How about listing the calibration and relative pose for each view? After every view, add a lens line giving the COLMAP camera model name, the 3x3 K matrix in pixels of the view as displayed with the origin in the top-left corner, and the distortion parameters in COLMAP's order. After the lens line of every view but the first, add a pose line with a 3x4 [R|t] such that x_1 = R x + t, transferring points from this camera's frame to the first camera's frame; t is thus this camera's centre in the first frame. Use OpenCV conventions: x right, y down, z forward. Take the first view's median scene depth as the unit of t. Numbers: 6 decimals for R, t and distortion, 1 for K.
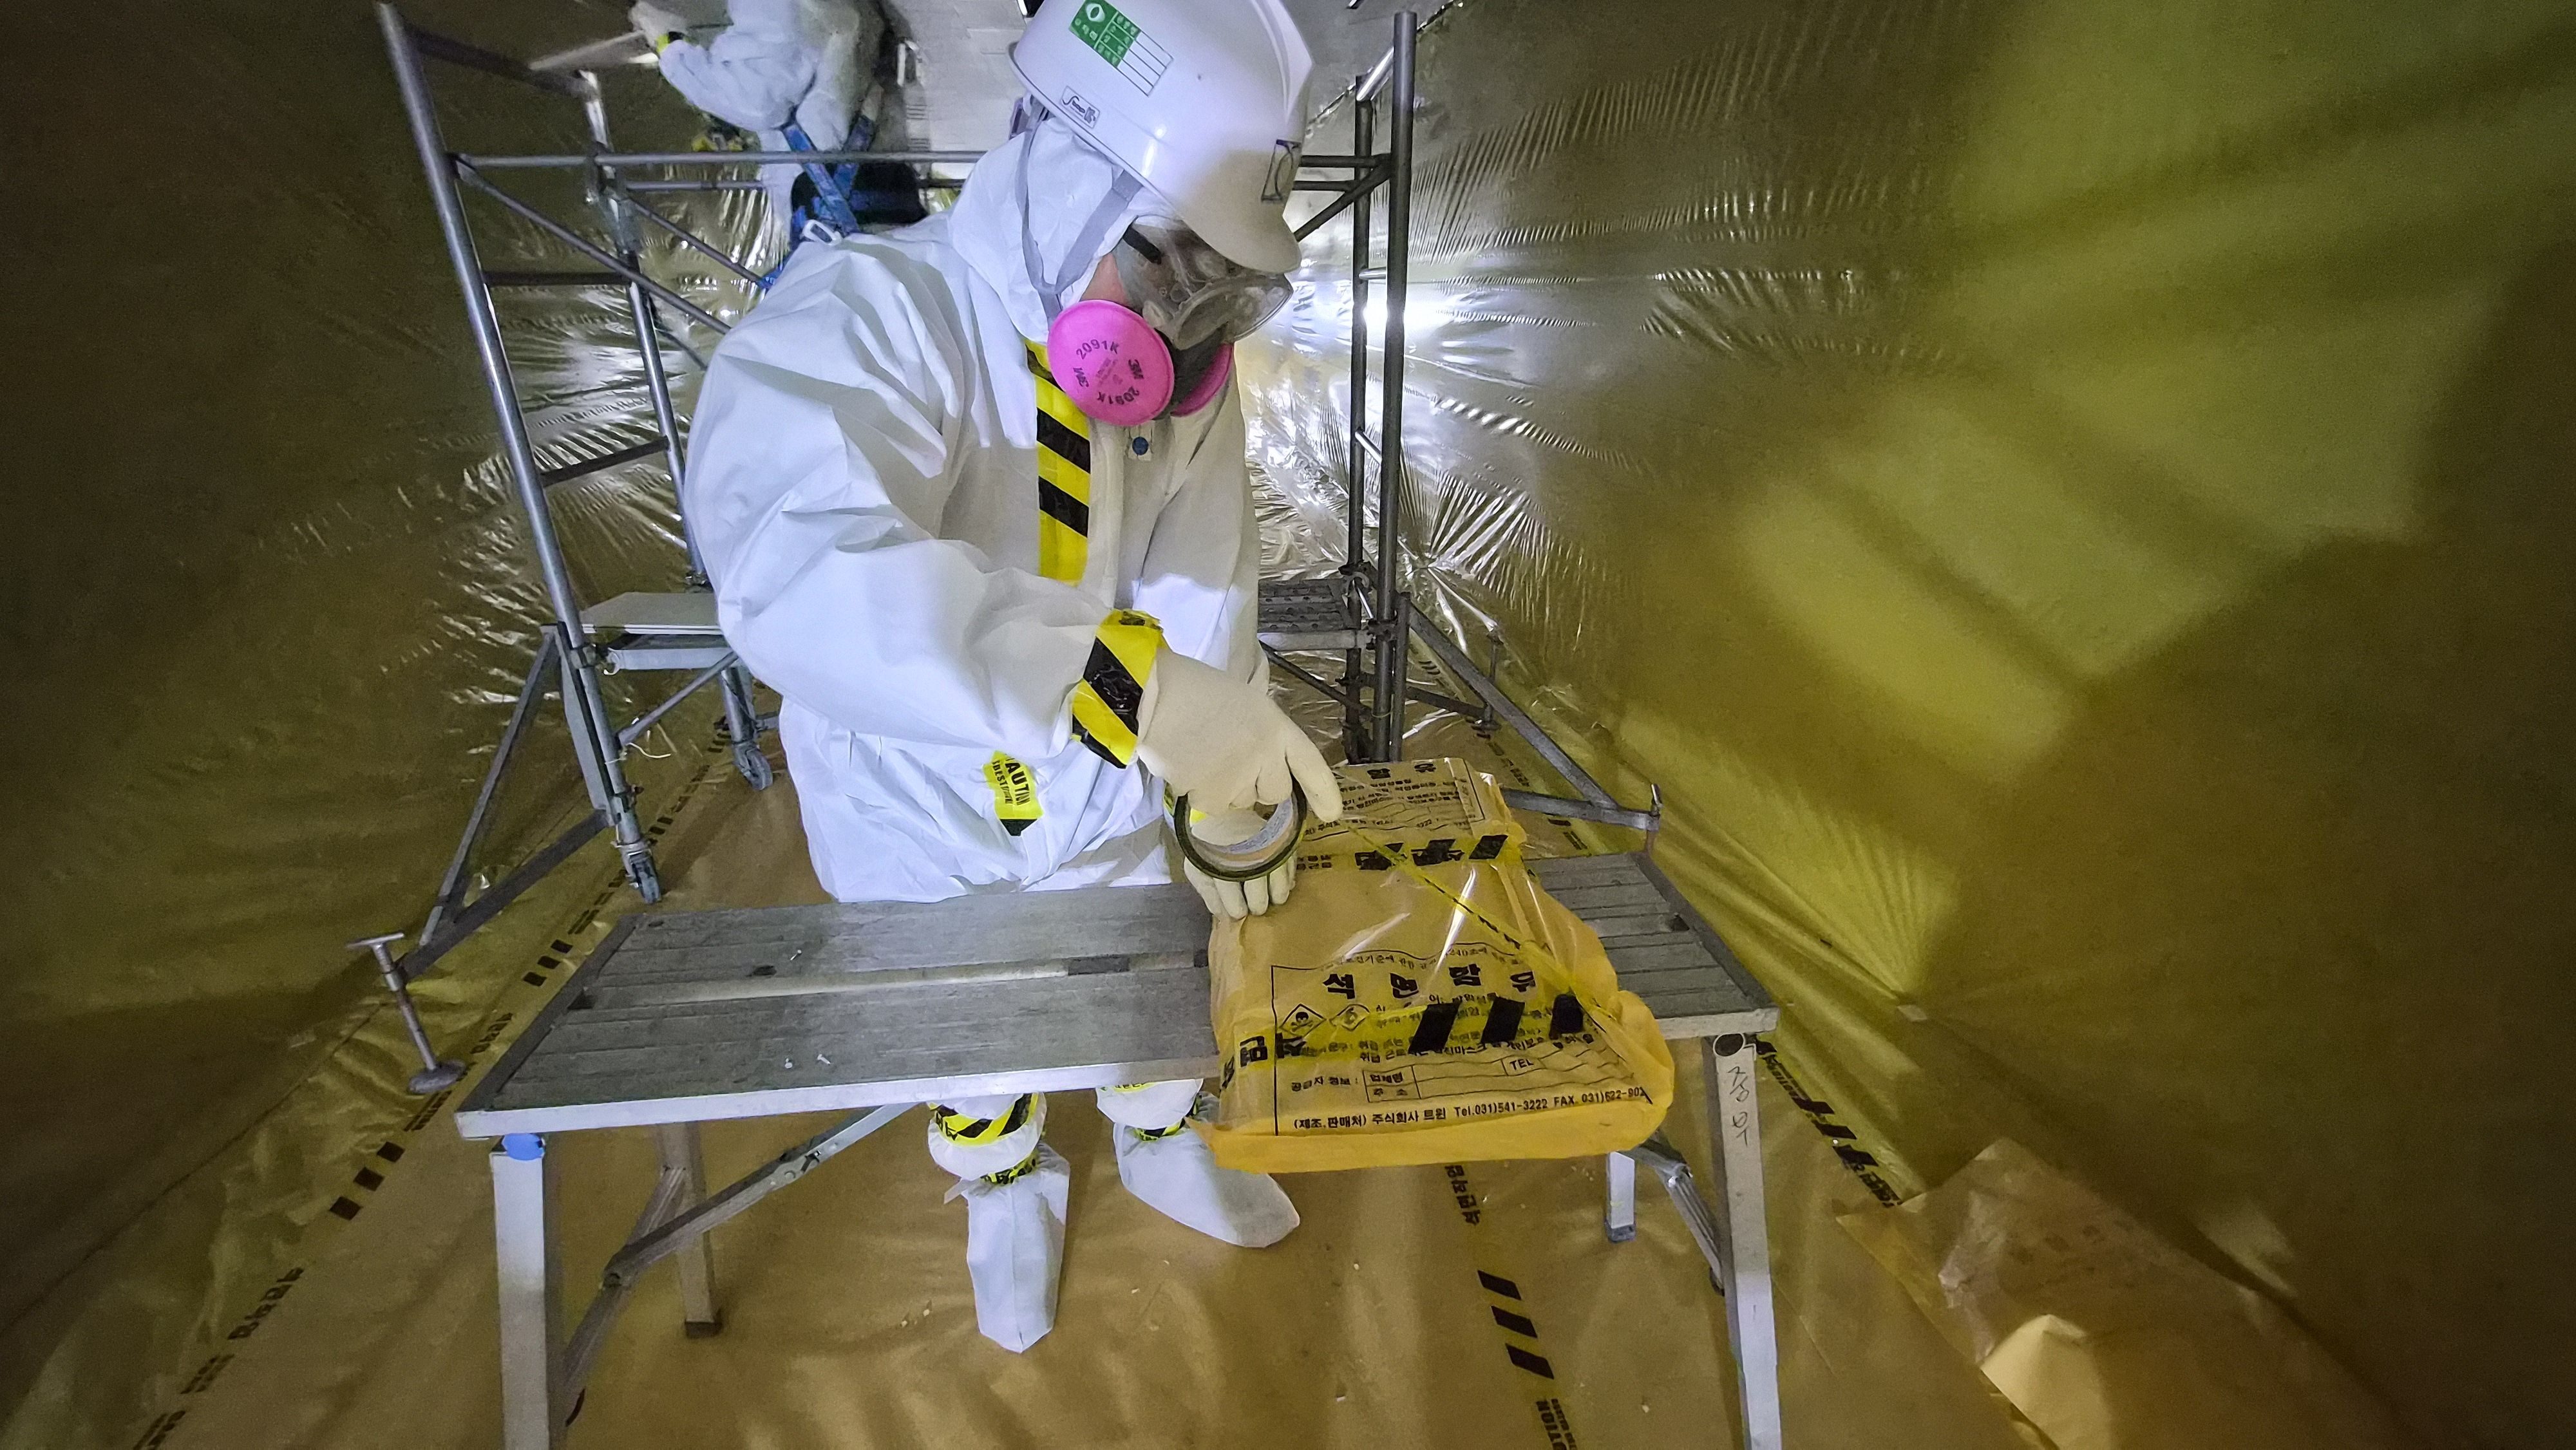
lens RADIAL K [[997.0, 0, 1285.4], [0, 997.0, 726.9], [0, 0, 1]] dist [-0.000382, 0.000125]
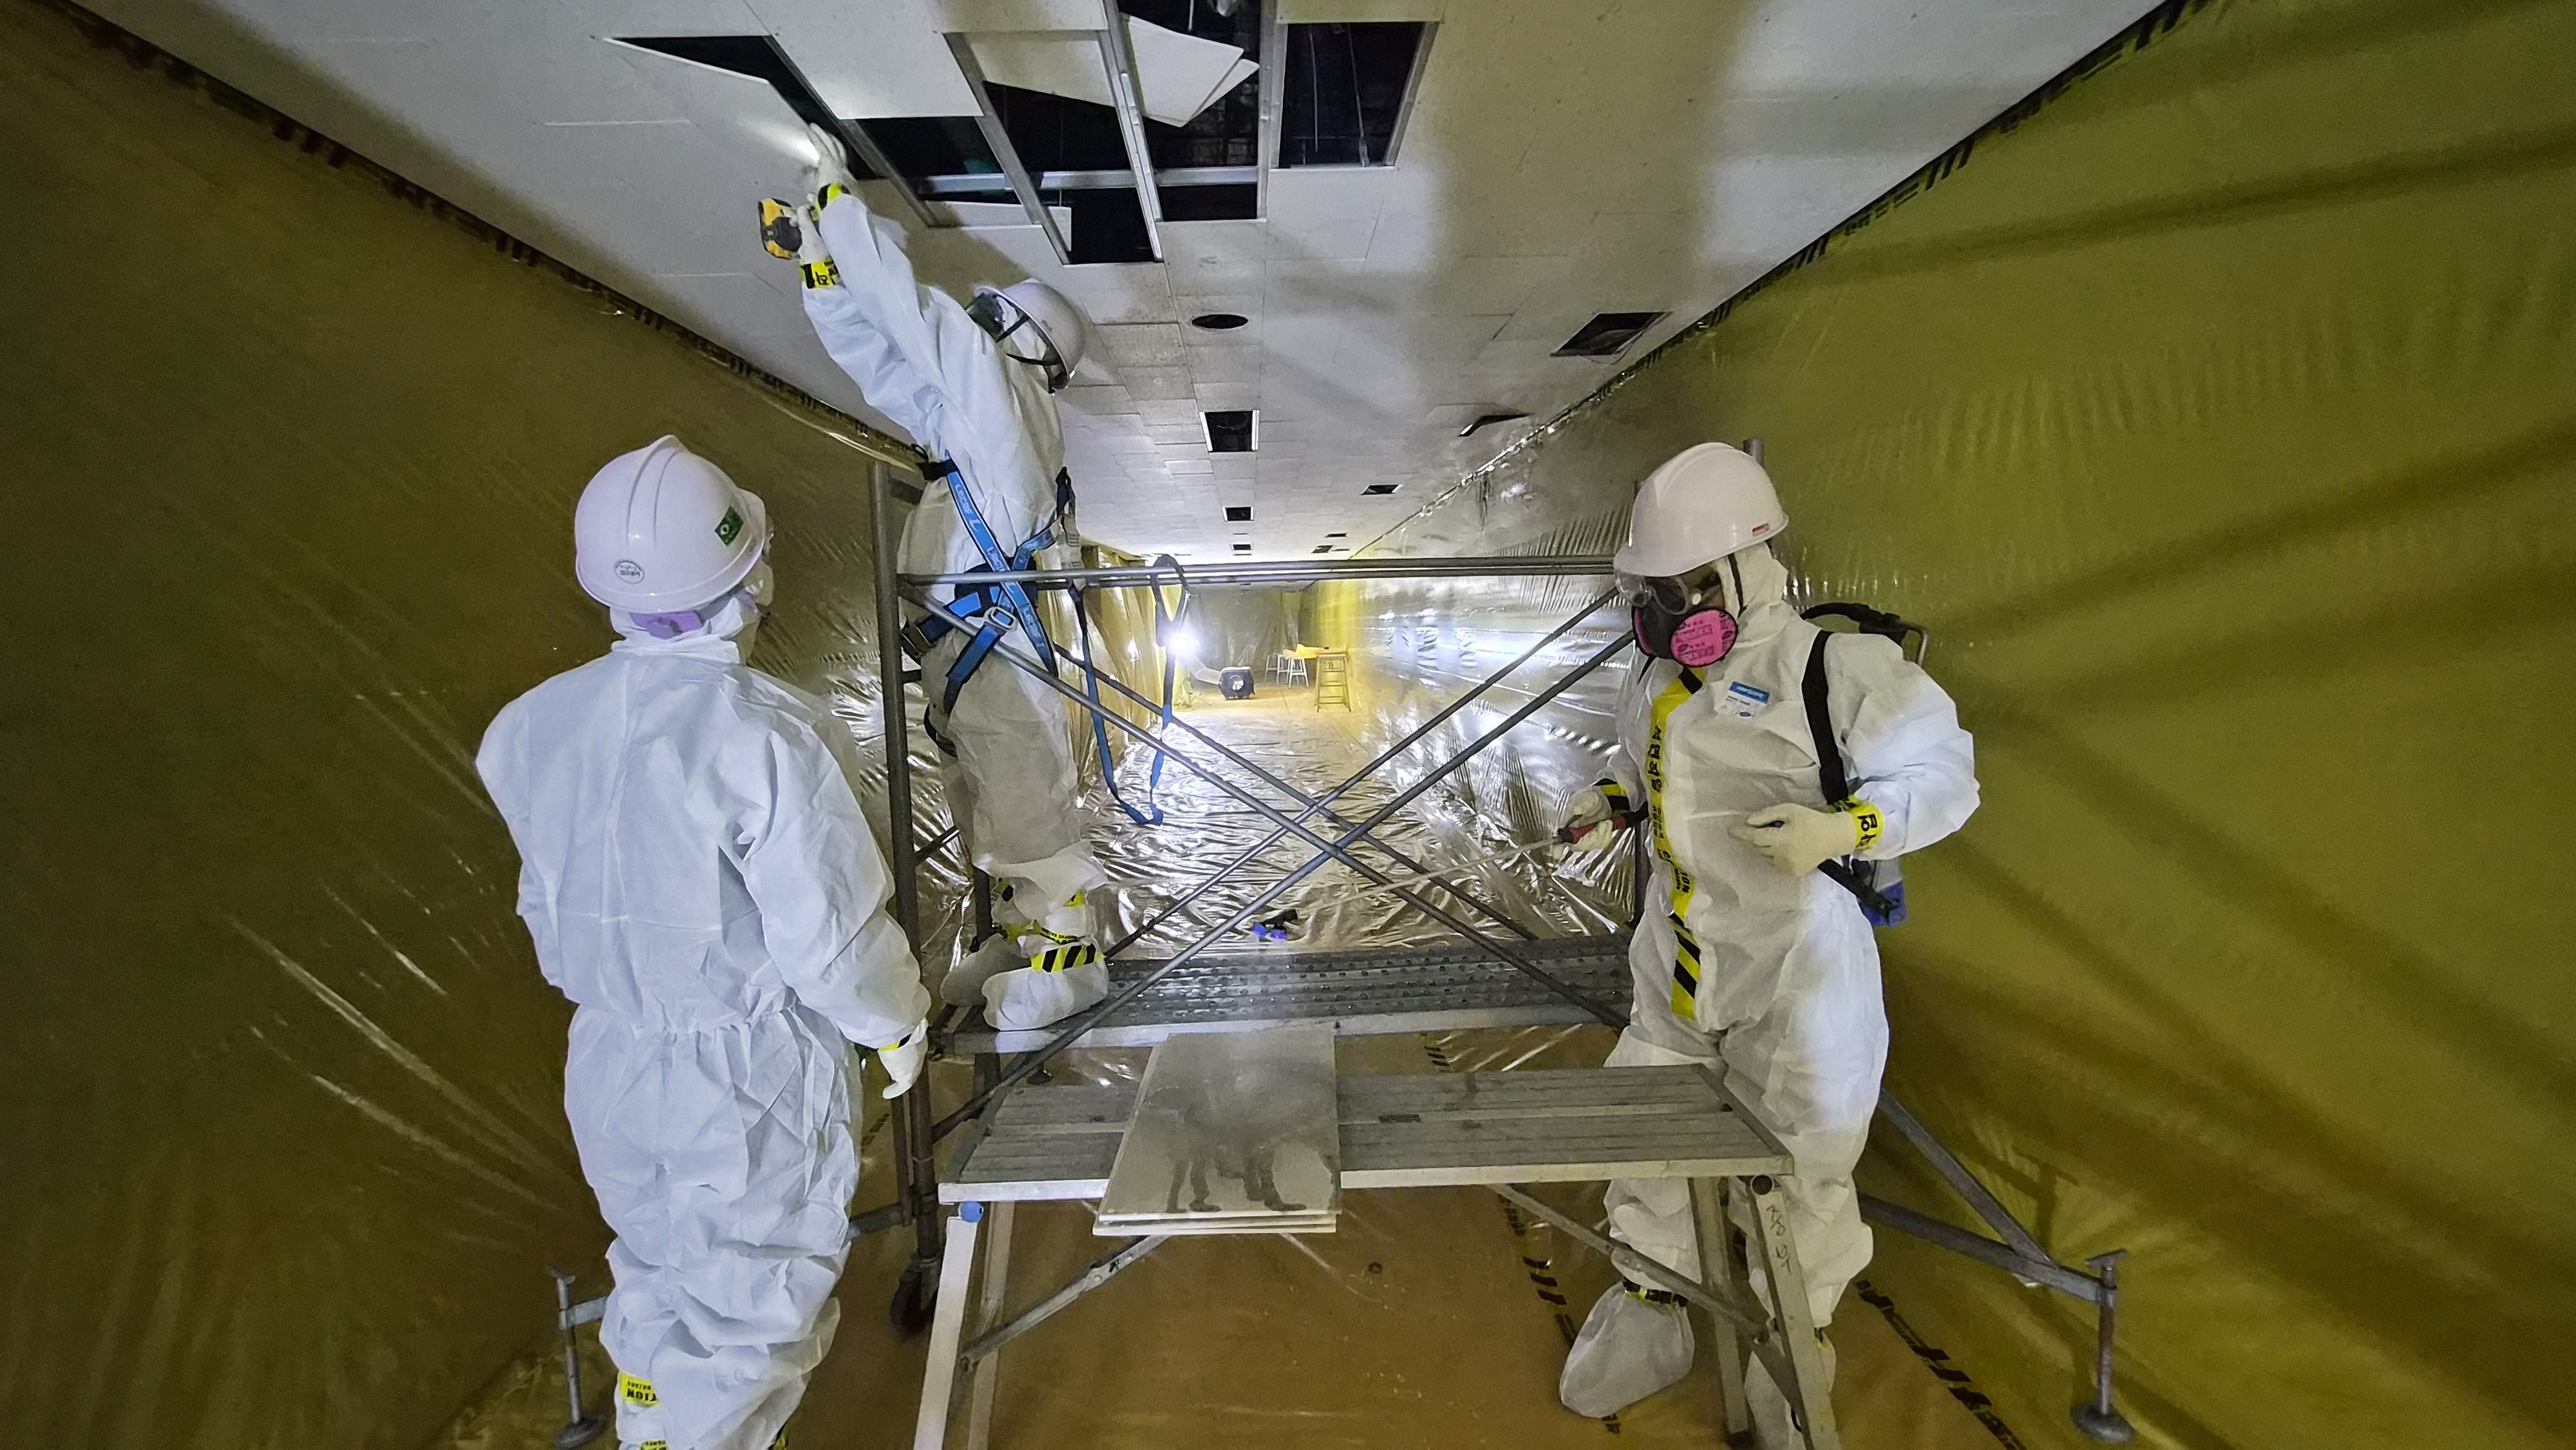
lens RADIAL K [[1049.0, 0, 1273.2], [0, 1049.0, 710.6], [0, 0, 1]] dist [0.011025, 0.000077]
pose [[0.991848, -0.020709, -0.125730, -0.012377], [-0.020666, 0.947500, -0.319089, 0.047308], [0.125737, 0.319086, 0.939348, -0.197892]]
